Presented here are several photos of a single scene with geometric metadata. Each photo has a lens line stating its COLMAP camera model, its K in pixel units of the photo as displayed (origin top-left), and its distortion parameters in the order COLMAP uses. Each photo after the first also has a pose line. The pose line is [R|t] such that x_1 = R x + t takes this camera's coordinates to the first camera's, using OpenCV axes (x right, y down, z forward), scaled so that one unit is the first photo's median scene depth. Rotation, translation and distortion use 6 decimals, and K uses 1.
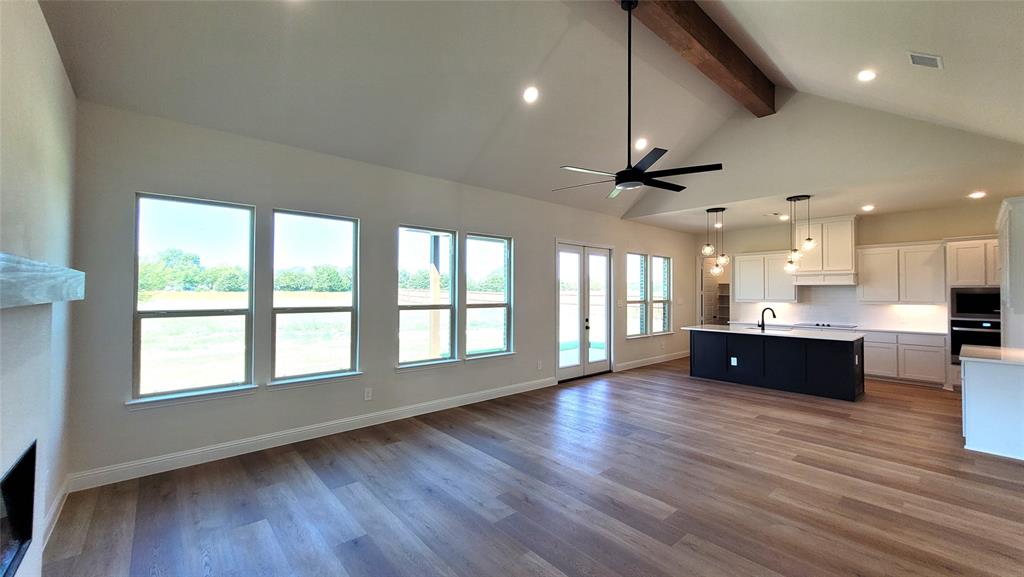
lens RADIAL K [[402.5, 0, 511.6], [0, 402.5, 287.5], [0, 0, 1]] dist [0.002178, -0.001198]
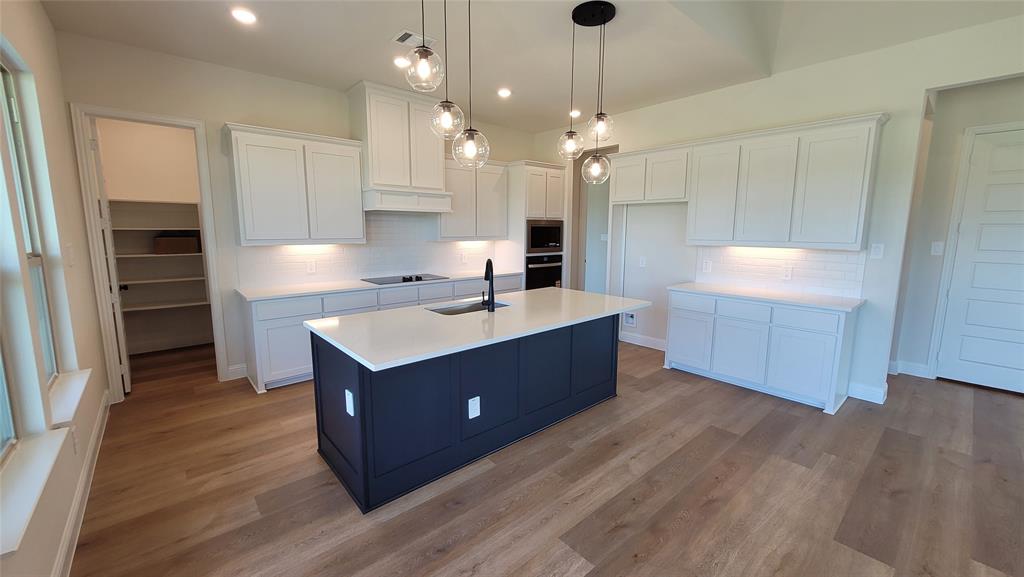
lens RADIAL K [[402.5, 0, 509.9], [0, 402.5, 285.7], [0, 0, 1]] dist [0.002178, -0.001198]
pose [[0.000877, -0.146391, 0.989226, 0.201499], [-0.018697, 0.989052, 0.146381, 0.014548], [-0.999825, -0.018624, -0.001870, 1.000407]]
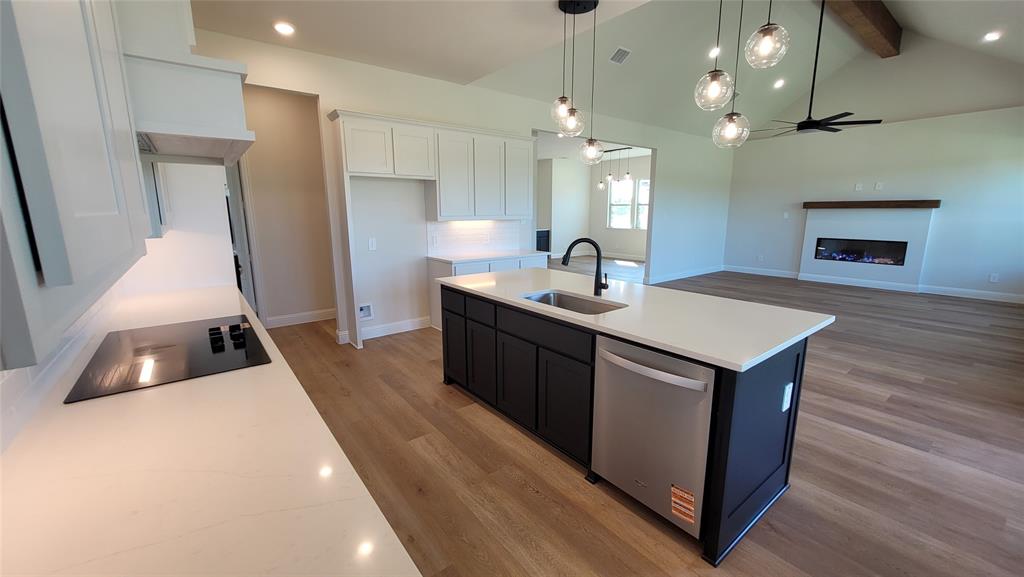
lens RADIAL K [[402.5, 0, 508.5], [0, 402.5, 285.7], [0, 0, 1]] dist [0.002178, -0.001198]
pose [[-0.998130, -0.011797, 0.059971, 0.701647], [-0.001408, 0.985374, 0.170400, 0.030381], [-0.061104, 0.169997, -0.983548, 1.419189]]
